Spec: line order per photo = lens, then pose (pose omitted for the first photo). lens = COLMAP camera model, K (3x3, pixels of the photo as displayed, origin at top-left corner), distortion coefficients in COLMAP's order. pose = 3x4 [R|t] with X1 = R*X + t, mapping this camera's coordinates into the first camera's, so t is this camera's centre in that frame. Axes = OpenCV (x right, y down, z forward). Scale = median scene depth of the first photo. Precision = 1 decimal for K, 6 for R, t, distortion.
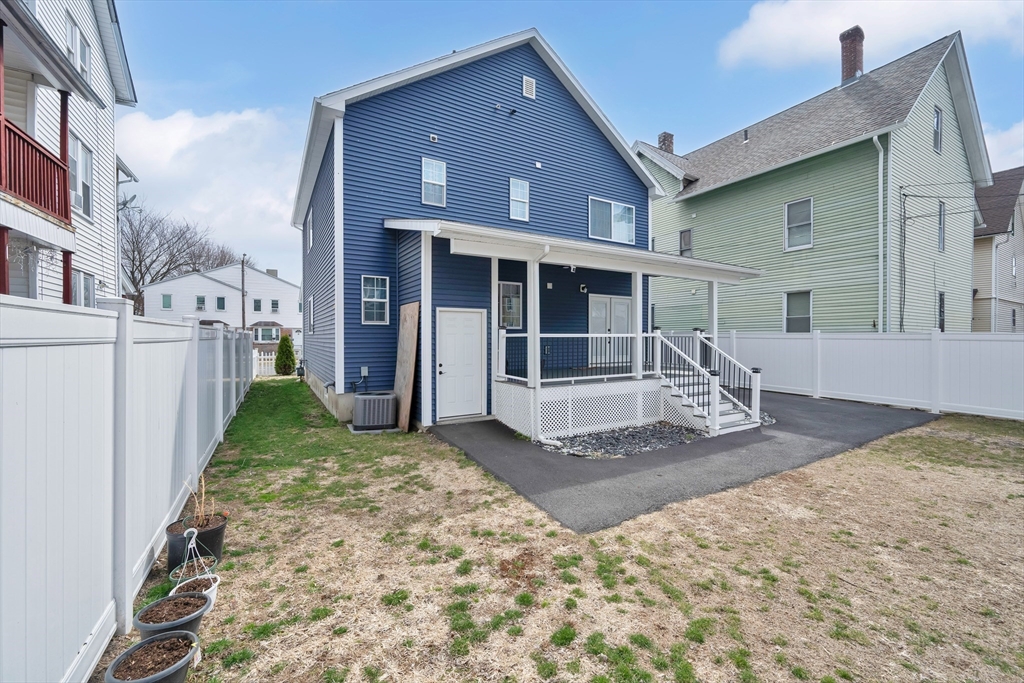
lens RADIAL K [[404.4, 0, 513.7], [0, 404.4, 339.3], [0, 0, 1]] dist [-0.001169, -0.000212]
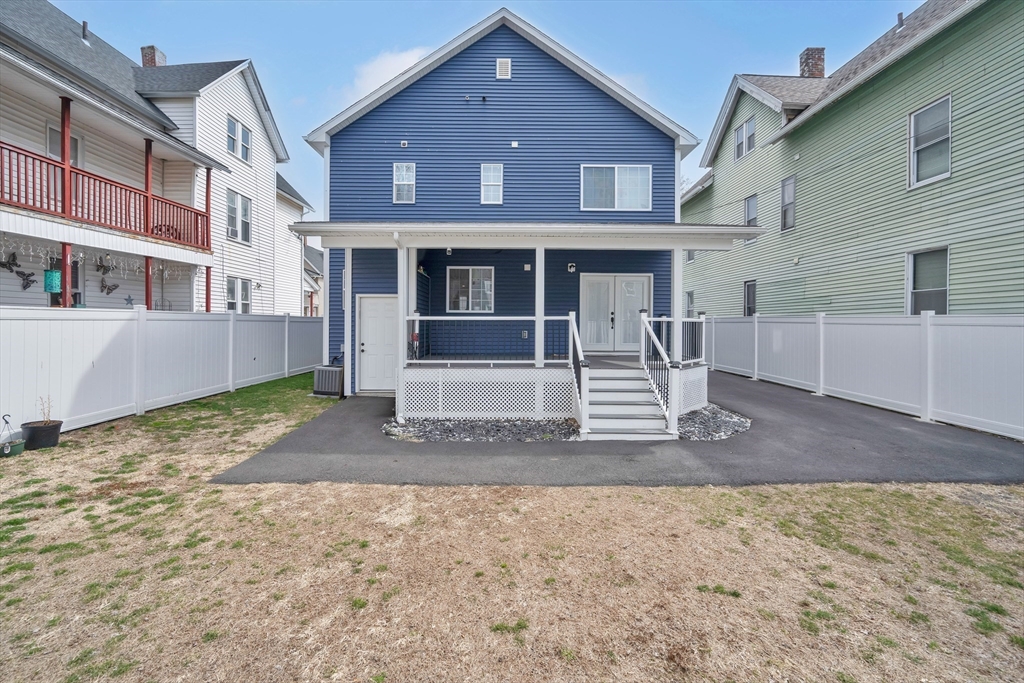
lens RADIAL K [[408.8, 0, 505.4], [0, 408.8, 322.5], [0, 0, 1]] dist [-0.001599, -0.000031]
pose [[0.862853, 0.004021, -0.505439, 0.700022], [-0.007749, 0.999956, -0.005273, 0.004736], [0.505395, 0.008467, 0.862846, 0.183670]]
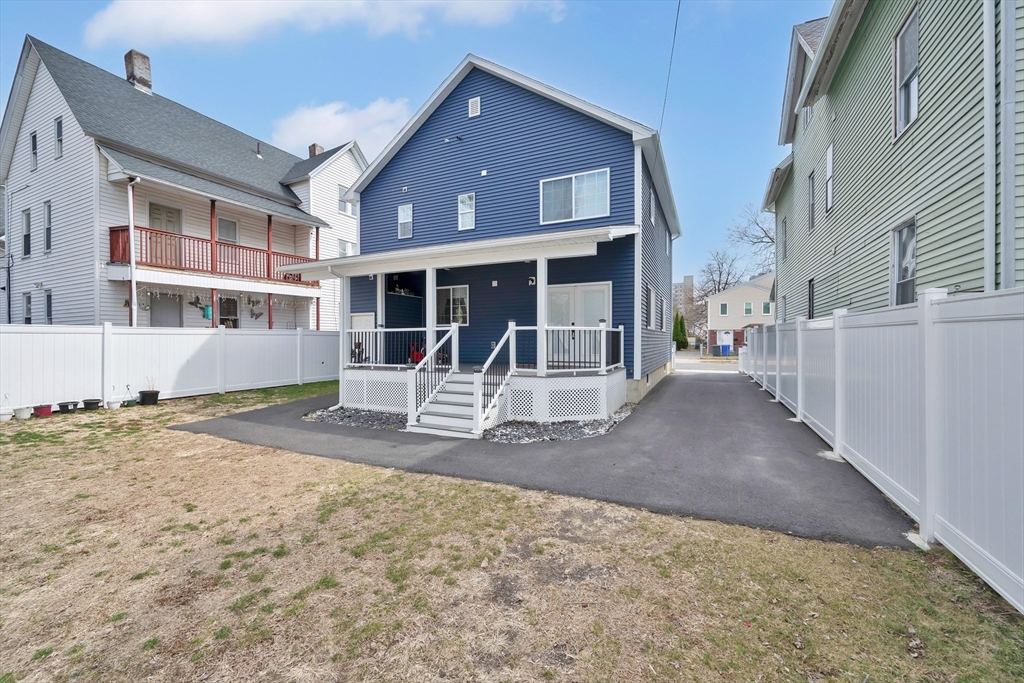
lens RADIAL K [[404.4, 0, 513.7], [0, 404.4, 339.3], [0, 0, 1]] dist [-0.001169, -0.000212]
pose [[0.556694, -0.000811, -0.830717, 1.293445], [-0.002404, 0.999994, -0.002587, 0.018577], [0.830714, 0.003437, 0.556689, 0.606304]]
